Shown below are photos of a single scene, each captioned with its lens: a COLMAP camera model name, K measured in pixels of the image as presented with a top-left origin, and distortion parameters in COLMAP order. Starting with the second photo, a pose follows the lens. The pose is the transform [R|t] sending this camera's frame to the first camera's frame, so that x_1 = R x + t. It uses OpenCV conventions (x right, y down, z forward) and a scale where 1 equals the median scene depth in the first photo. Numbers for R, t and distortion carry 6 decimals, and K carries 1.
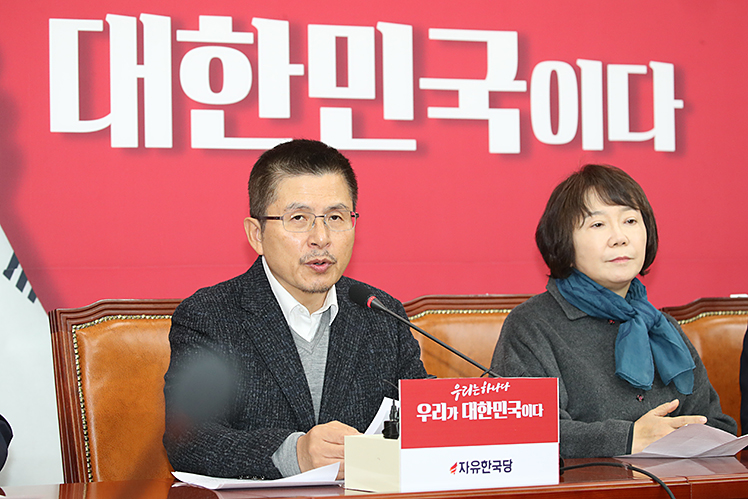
lens RADIAL K [[2810.9, 0, 374.0], [0, 2810.9, 249.5], [0, 0, 1]] dist [0.030966, 0.409452]
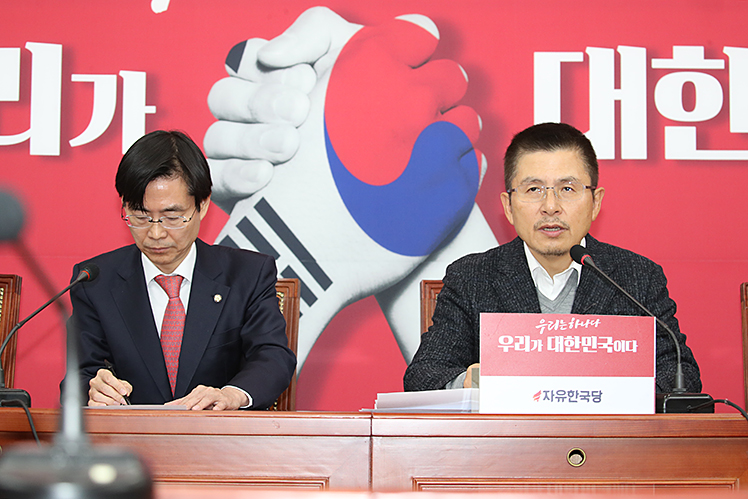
lens RADIAL K [[2189.0, 0, 374.0], [0, 2189.0, 249.5], [0, 0, 1]] dist [-0.322368, 0.533725]
pose [[0.867022, -0.013022, -0.498101, 0.278070], [-0.009617, 0.999035, -0.042858, 0.040779], [0.498178, 0.041949, 0.866060, 0.164662]]
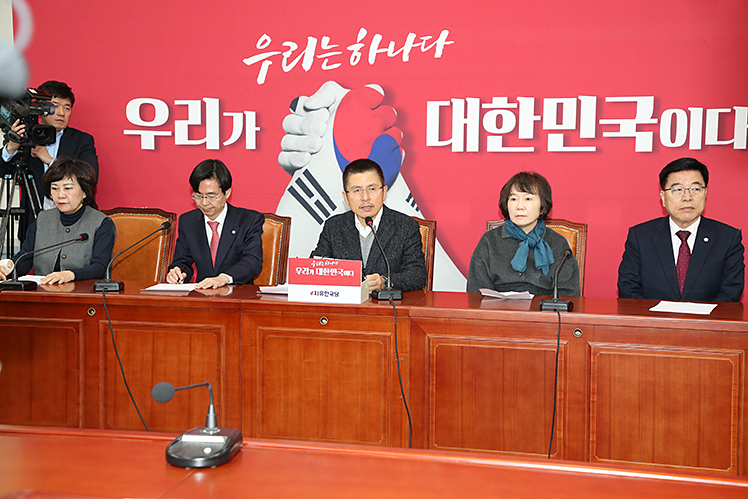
lens RADIAL K [[1087.6, 0, 374.0], [0, 1087.6, 249.5], [0, 0, 1]] dist [0.212184, -0.034690]
pose [[0.736950, 0.070533, -0.672257, 0.516764], [-0.010516, 0.995617, 0.092933, -0.038573], [0.675866, -0.061417, 0.734461, 0.219467]]
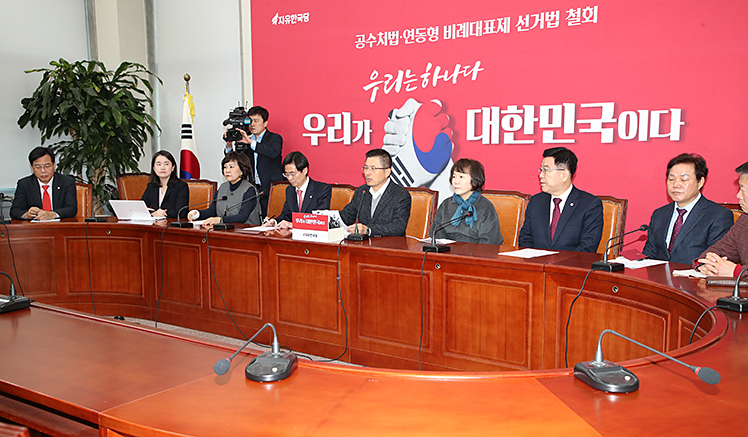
lens RADIAL K [[759.1, 0, 372.5], [0, 759.1, 232.6], [0, 0, 1]] dist [0.058738, 0.005069]
pose [[0.397185, 0.111491, -0.910941, 0.767483], [0.006139, 0.992248, 0.124118, -0.044905], [0.917718, -0.054890, 0.393422, 0.458204]]
